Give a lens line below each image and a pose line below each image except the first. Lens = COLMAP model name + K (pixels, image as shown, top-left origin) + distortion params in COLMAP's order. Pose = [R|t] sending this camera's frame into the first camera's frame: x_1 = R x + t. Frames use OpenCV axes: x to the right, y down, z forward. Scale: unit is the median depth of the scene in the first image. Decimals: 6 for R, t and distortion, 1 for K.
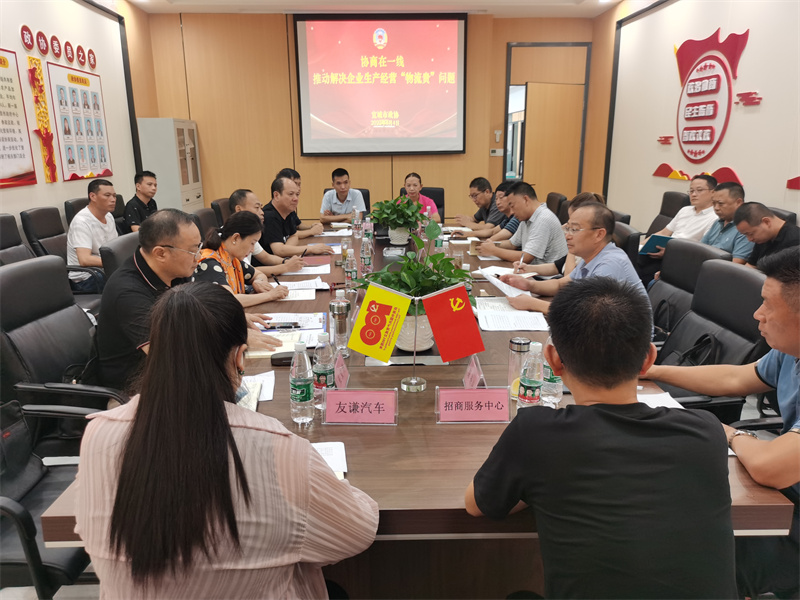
lens RADIAL K [[620.6, 0, 400.0], [0, 620.6, 300.0], [0, 0, 1]] dist [0.036480, -0.034538]
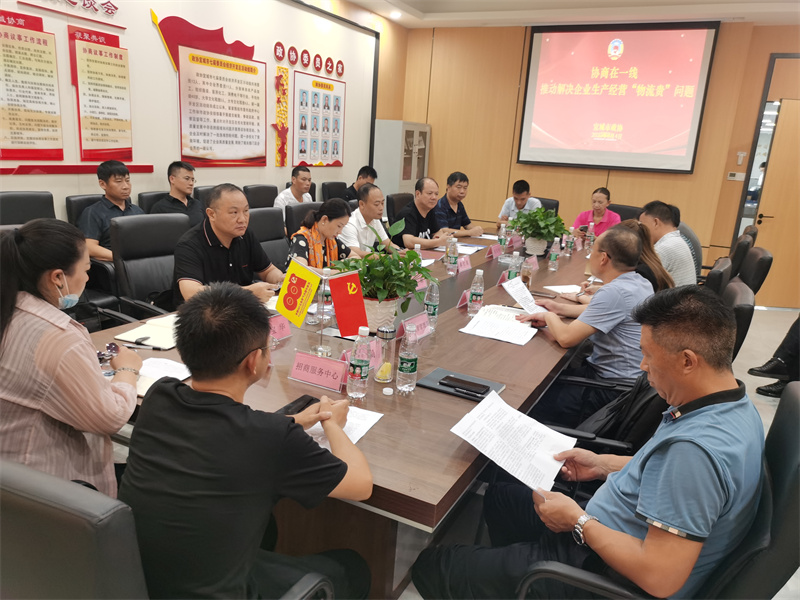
lens RADIAL K [[620.6, 0, 400.0], [0, 620.6, 300.0], [0, 0, 1]] dist [0.036480, -0.034538]
pose [[0.876705, 0.179325, -0.446352, 0.227797], [-0.183995, 0.982364, 0.033276, -0.008913], [0.444448, 0.052953, 0.894238, 0.003255]]
